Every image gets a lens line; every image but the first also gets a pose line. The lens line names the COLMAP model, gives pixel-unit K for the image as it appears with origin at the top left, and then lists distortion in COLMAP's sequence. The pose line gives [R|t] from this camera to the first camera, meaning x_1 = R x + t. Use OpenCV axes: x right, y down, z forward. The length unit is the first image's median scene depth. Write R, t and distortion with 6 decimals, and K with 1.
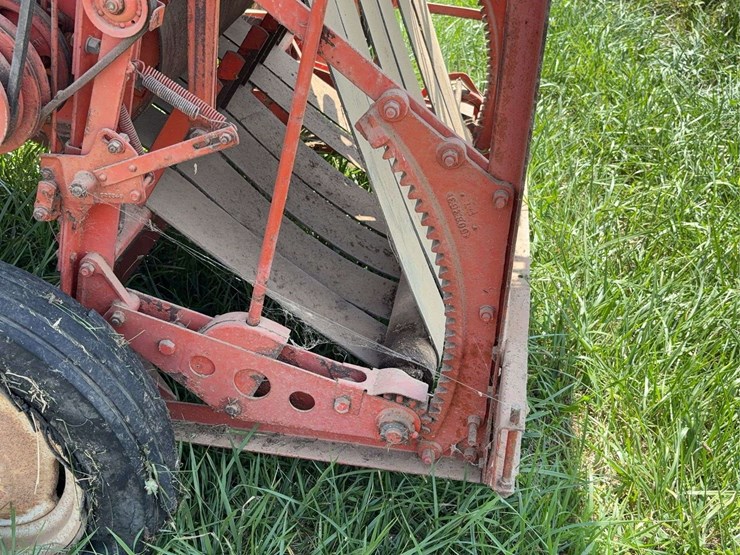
lens RADIAL K [[836.2, 0, 370.0], [0, 836.2, 277.5], [0, 0, 1]] dist [0.167911, -0.516566]
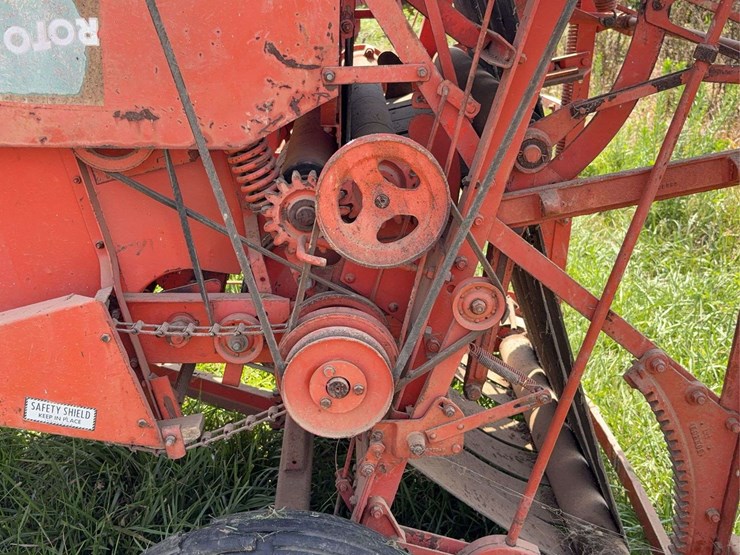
lens RADIAL K [[836.2, 0, 370.0], [0, 836.2, 277.5], [0, 0, 1]] dist [0.167911, -0.516566]
pose [[0.980525, -0.058352, 0.187523, -0.526872], [0.094122, 0.977663, -0.187926, -0.104009], [-0.172369, 0.201916, 0.964116, -0.171779]]
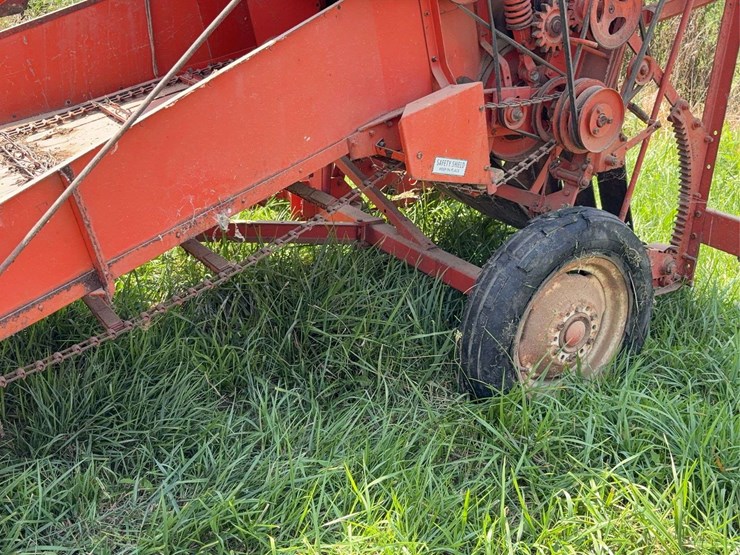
lens RADIAL K [[836.2, 0, 370.0], [0, 836.2, 277.5], [0, 0, 1]] dist [0.167911, -0.516566]
pose [[0.721083, -0.238155, 0.650631, -1.878655], [0.348477, 0.936308, -0.043488, 0.039286], [-0.598835, 0.258088, 0.758147, -0.135515]]
